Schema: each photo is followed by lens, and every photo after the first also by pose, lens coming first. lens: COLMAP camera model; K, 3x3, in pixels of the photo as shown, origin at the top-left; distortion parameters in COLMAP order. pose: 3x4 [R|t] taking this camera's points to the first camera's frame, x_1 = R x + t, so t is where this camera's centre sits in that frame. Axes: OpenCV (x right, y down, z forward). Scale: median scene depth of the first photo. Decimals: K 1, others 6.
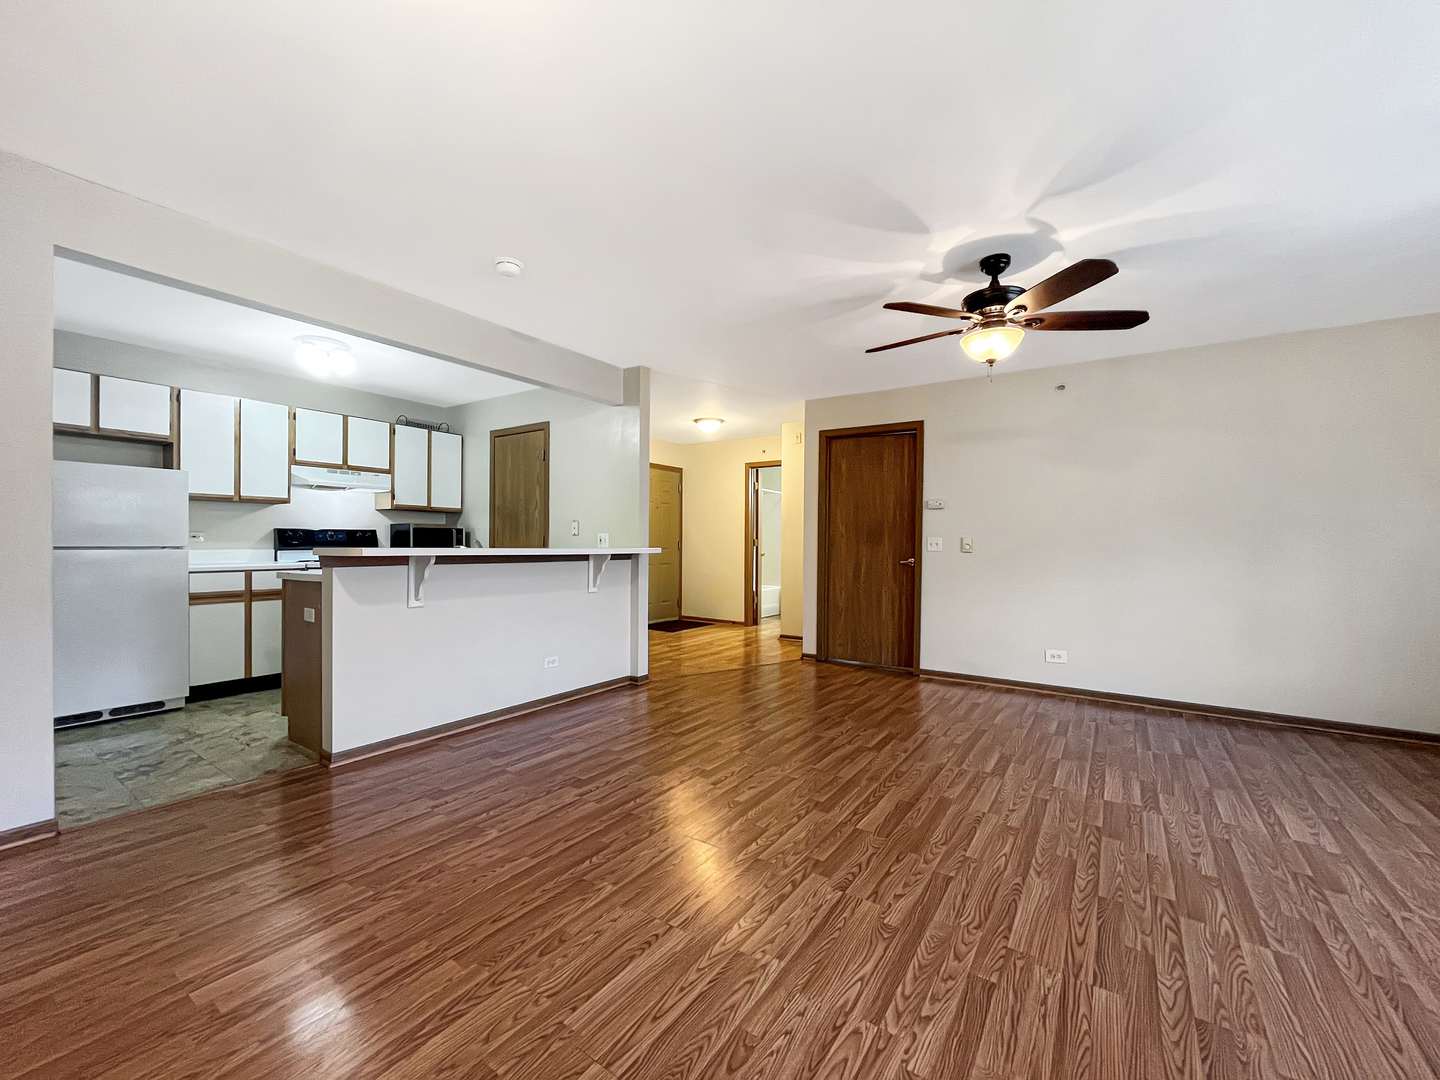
lens RADIAL K [[588.0, 0, 701.9], [0, 588.0, 541.2], [0, 0, 1]] dist [0.001415, 0.000427]
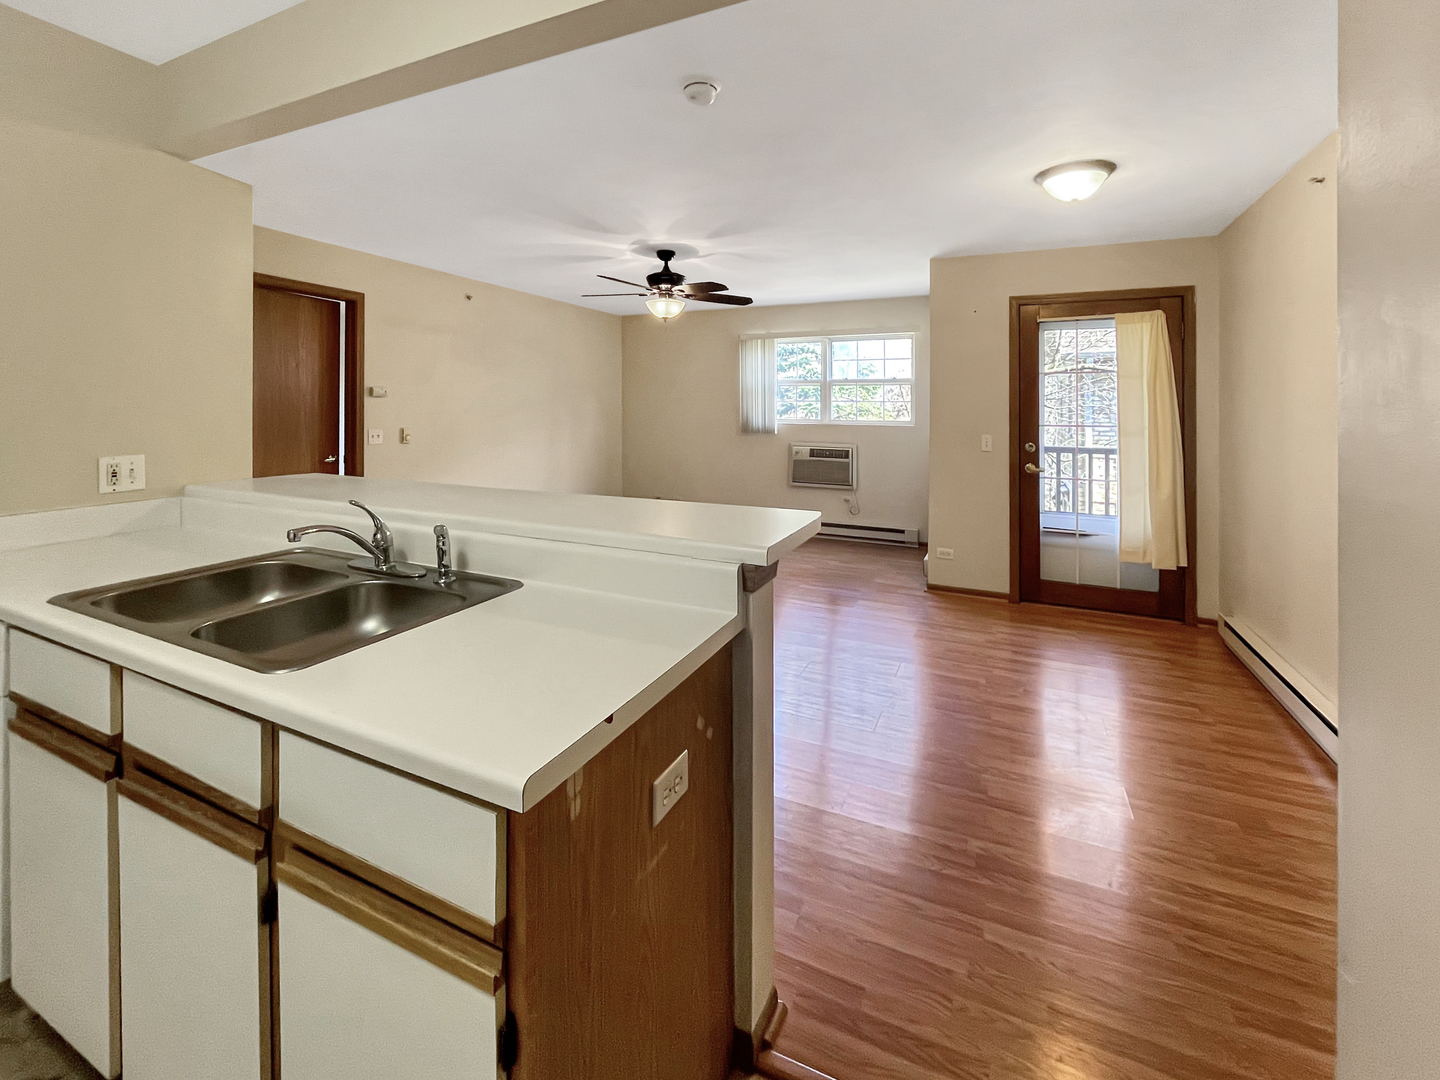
lens RADIAL K [[640.1, 0, 708.7], [0, 640.1, 413.0], [0, 0, 1]] dist [0.010464, 0.000267]
pose [[-0.173306, -0.018216, 0.984700, -0.696638], [-0.010661, 0.999805, 0.016619, -0.055870], [-0.984810, -0.007618, -0.173466, 0.717675]]
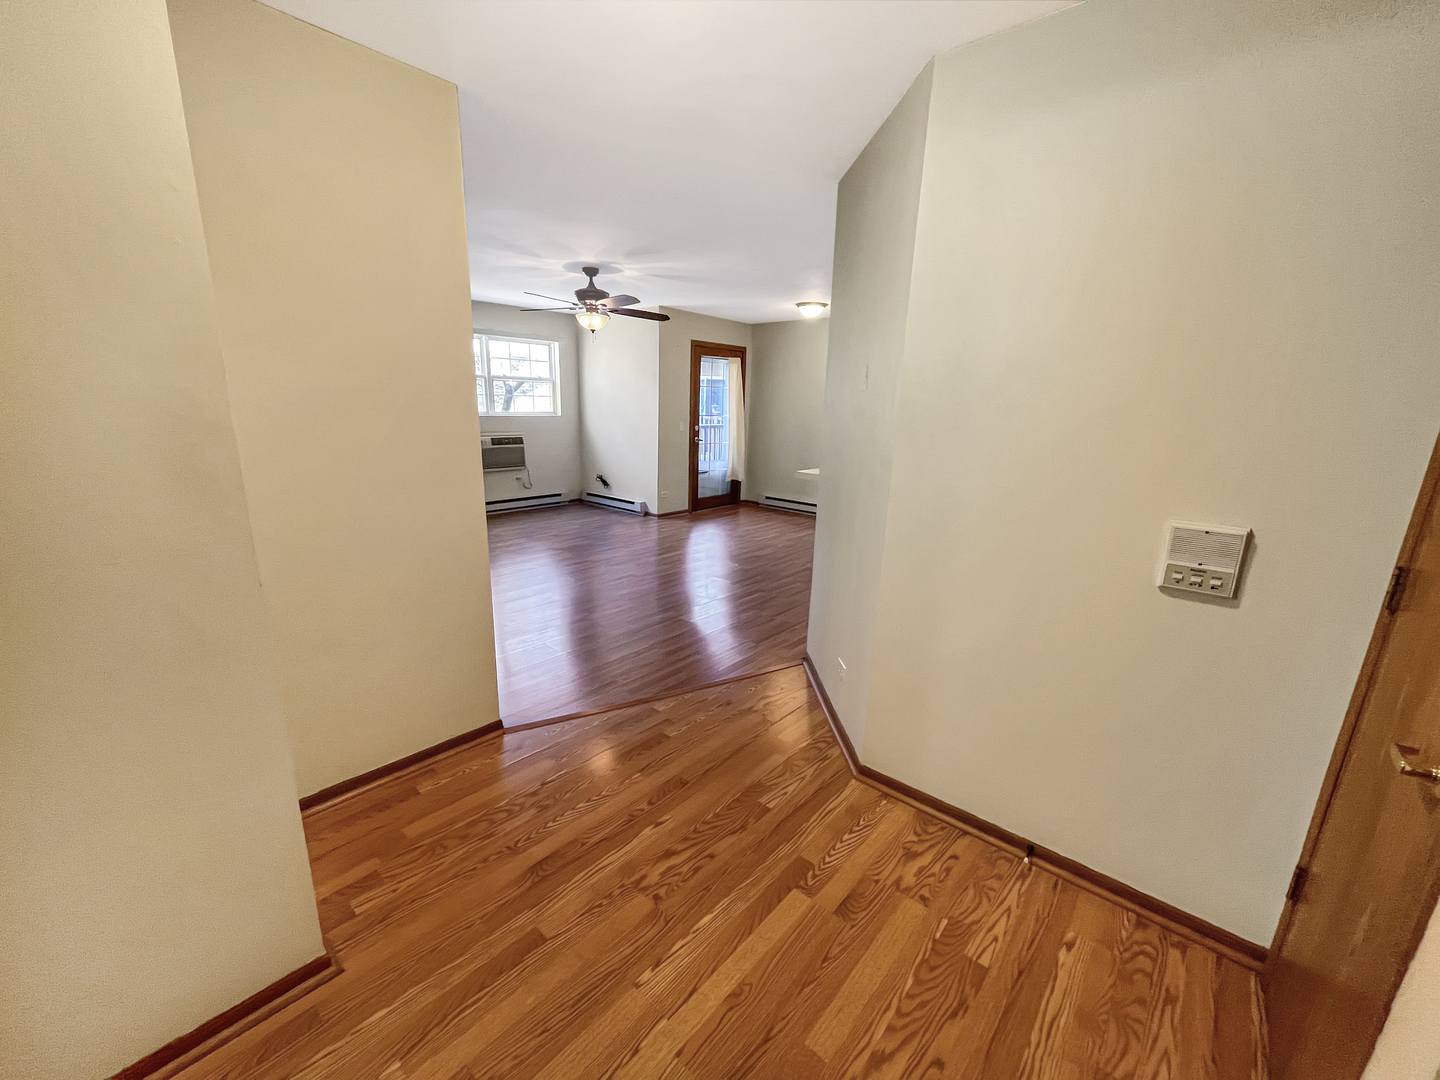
lens RADIAL K [[588.0, 0, 717.5], [0, 588.0, 543.0], [0, 0, 1]] dist [0.001415, 0.000427]
pose [[-0.993624, -0.060703, 0.095012, -0.059135], [-0.035931, 0.969238, 0.243487, -0.082327], [-0.106869, 0.238521, -0.965239, 1.708094]]
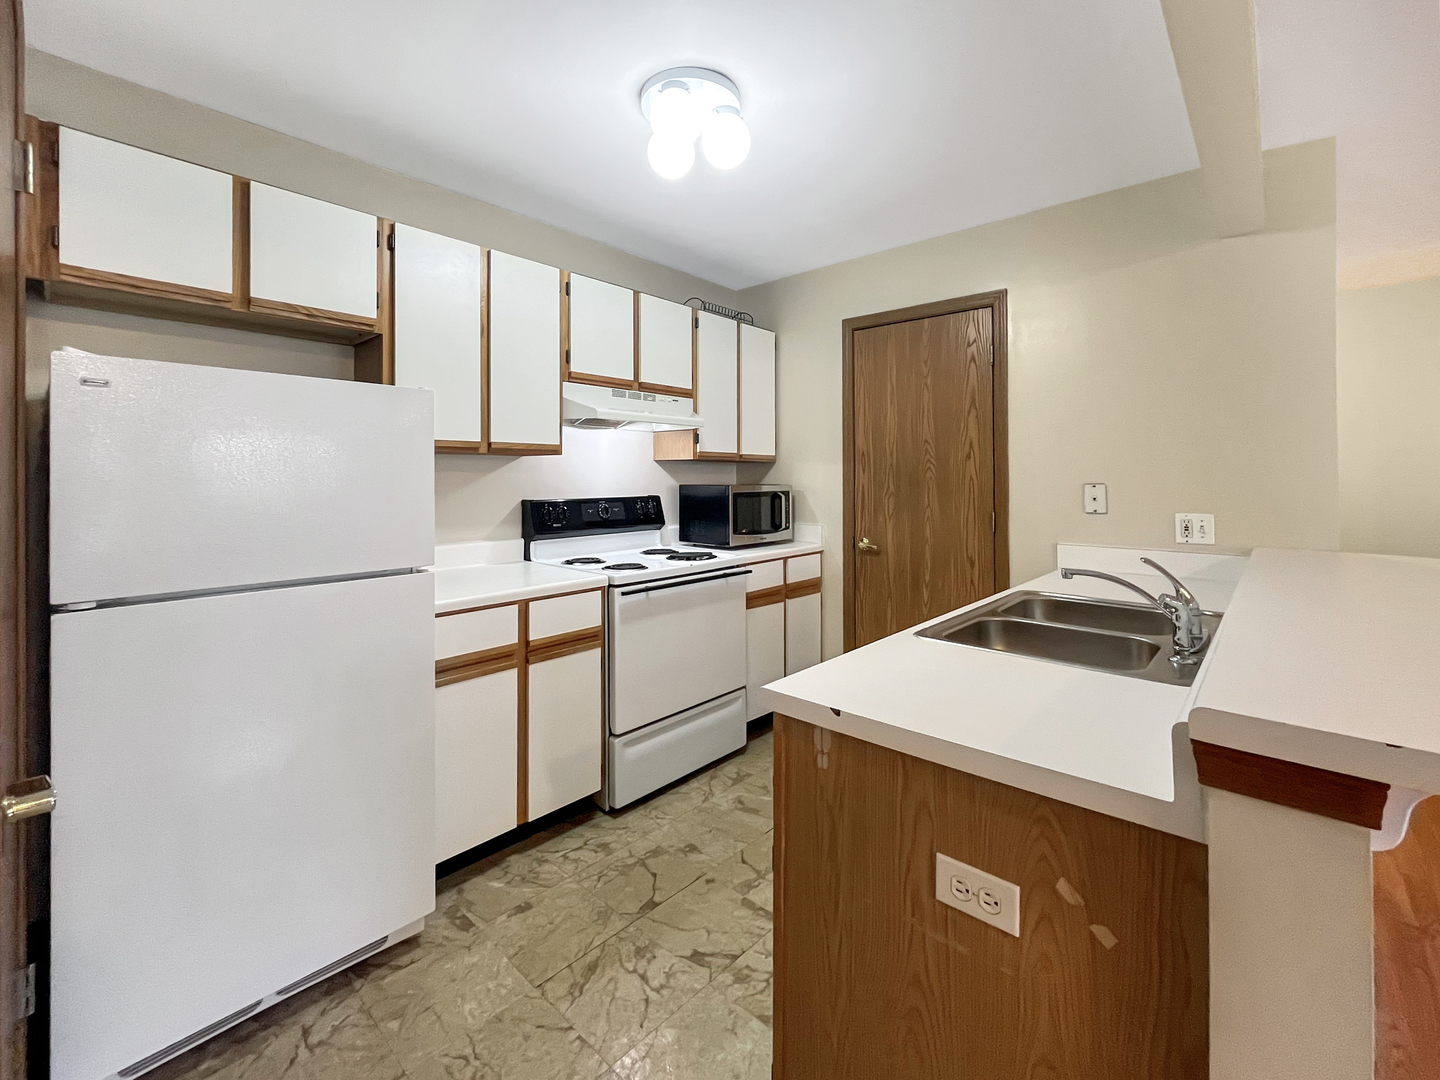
lens RADIAL K [[640.1, 0, 717.8], [0, 640.1, 469.6], [0, 0, 1]] dist [0.010464, 0.000267]
pose [[0.994253, -0.003418, -0.107005, -0.510611], [0.002698, 0.999973, -0.006867, -0.047847], [0.107025, 0.006538, 0.994235, 0.456966]]
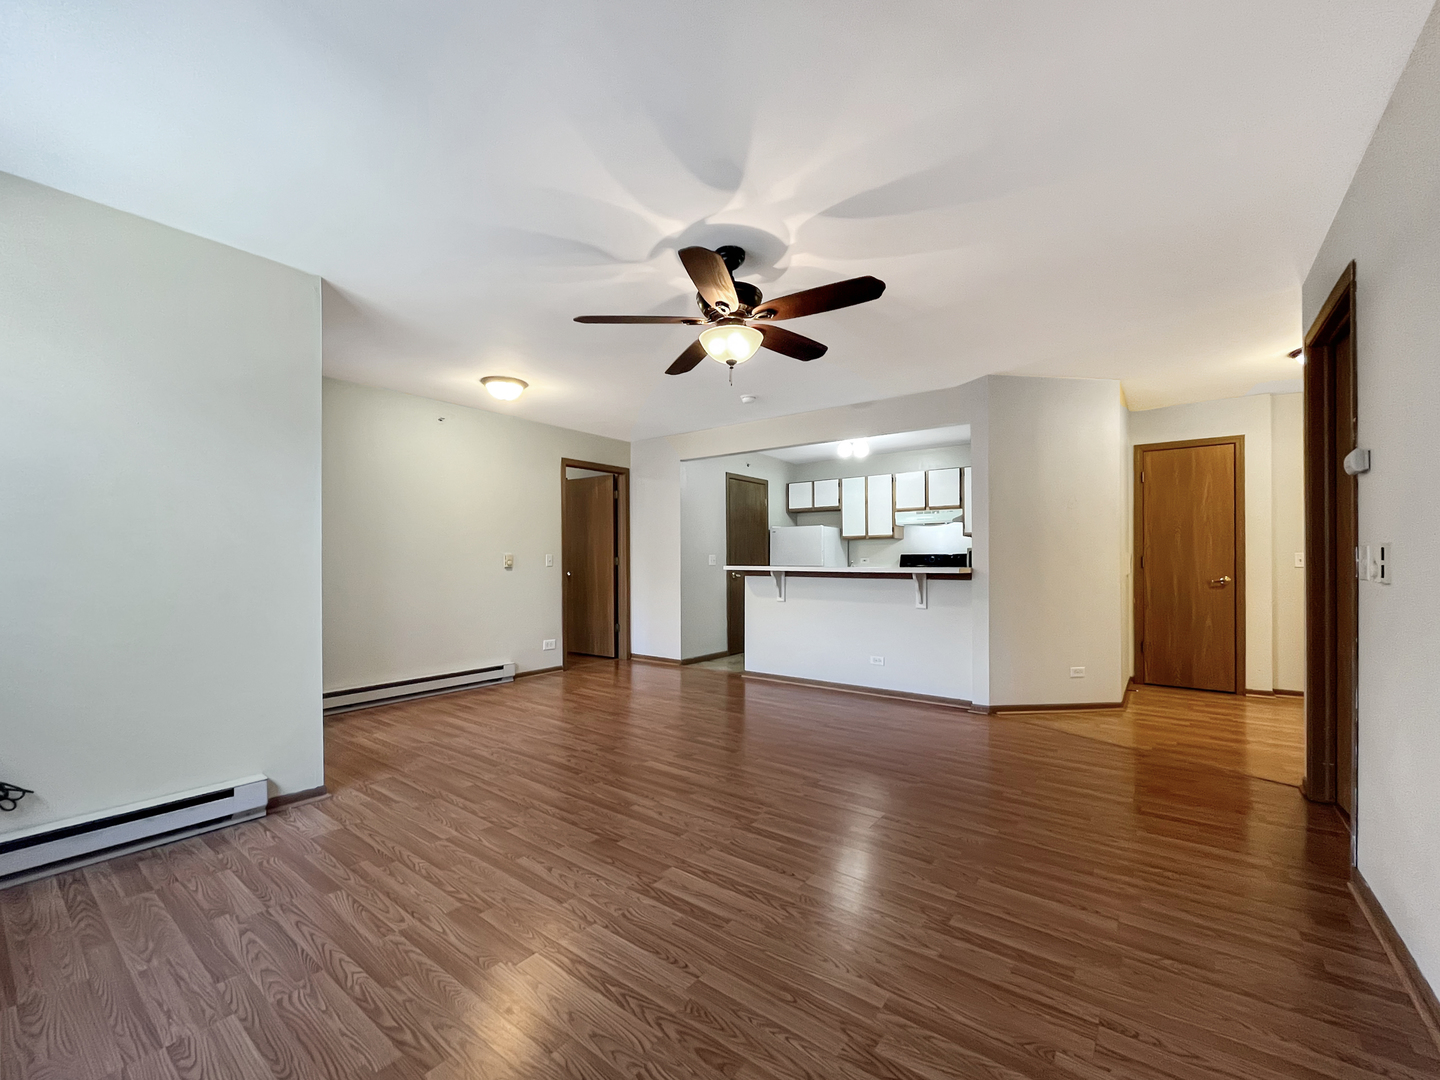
lens RADIAL K [[588.0, 0, 713.9], [0, 588.0, 553.5], [0, 0, 1]] dist [0.001415, 0.000427]
pose [[-0.039047, -0.021066, -0.999015, 0.847990], [0.001423, 0.999776, -0.021137, 0.007373], [0.999236, -0.002247, -0.039008, 0.608195]]
